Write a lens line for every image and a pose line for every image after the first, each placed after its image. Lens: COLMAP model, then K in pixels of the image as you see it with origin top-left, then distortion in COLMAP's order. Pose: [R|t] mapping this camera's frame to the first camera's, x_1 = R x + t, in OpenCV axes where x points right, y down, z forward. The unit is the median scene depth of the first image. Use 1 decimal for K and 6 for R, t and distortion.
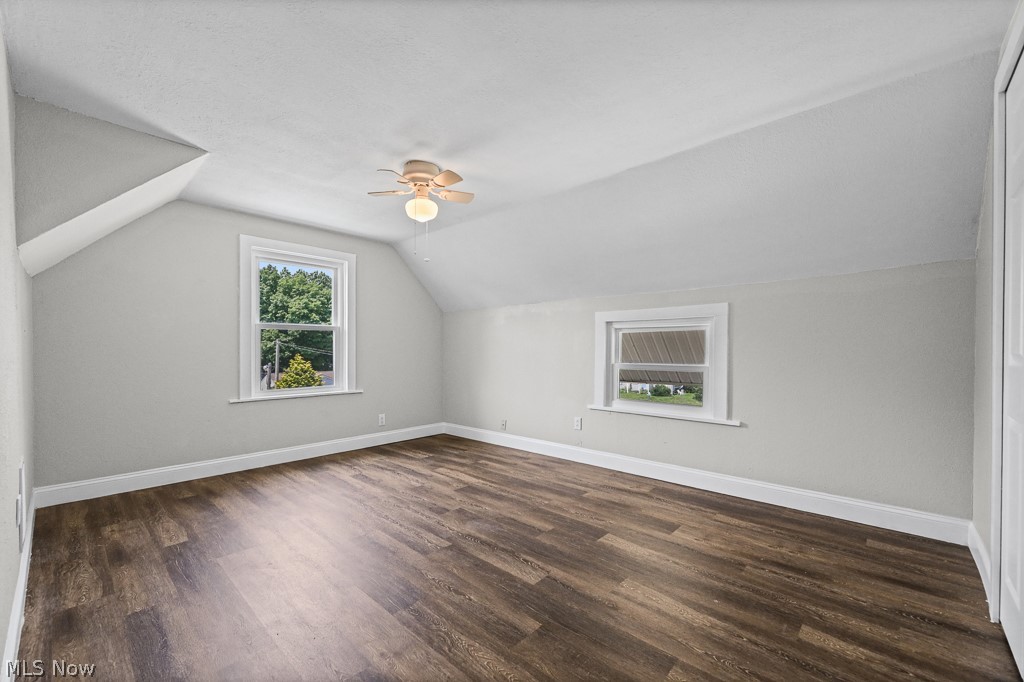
lens RADIAL K [[417.6, 0, 514.7], [0, 417.6, 351.2], [0, 0, 1]] dist [-0.001856, -0.000933]
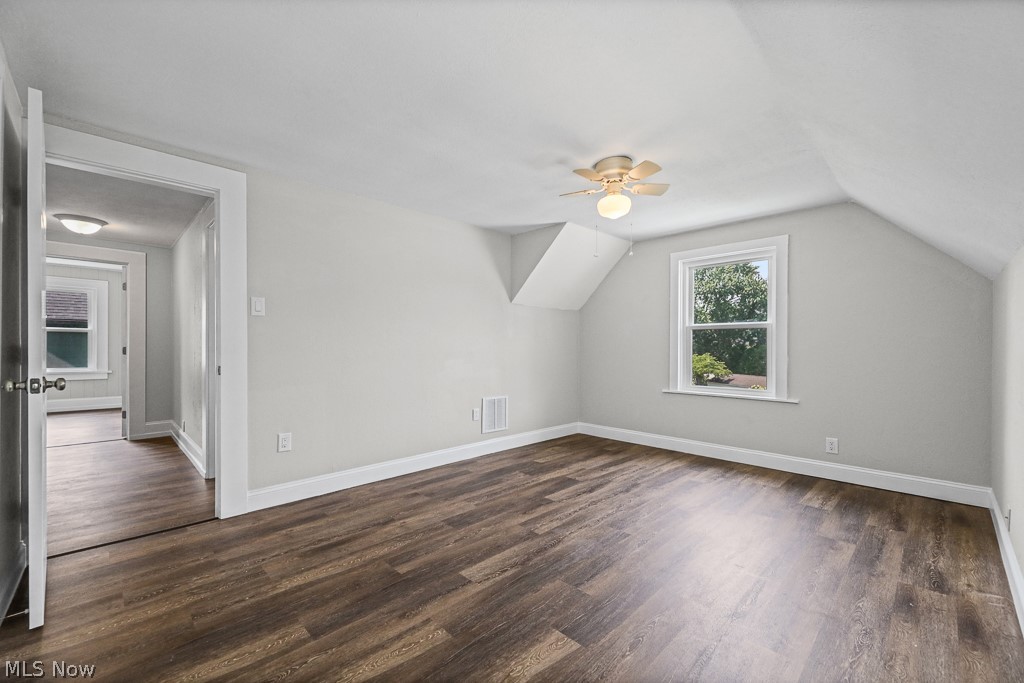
lens RADIAL K [[417.6, 0, 513.3], [0, 417.6, 337.0], [0, 0, 1]] dist [-0.001856, -0.000933]
pose [[-0.047688, -0.022098, -0.998618, 0.673010], [-0.007245, 0.999737, -0.021777, -0.009062], [0.998836, 0.006196, -0.047836, 0.721033]]
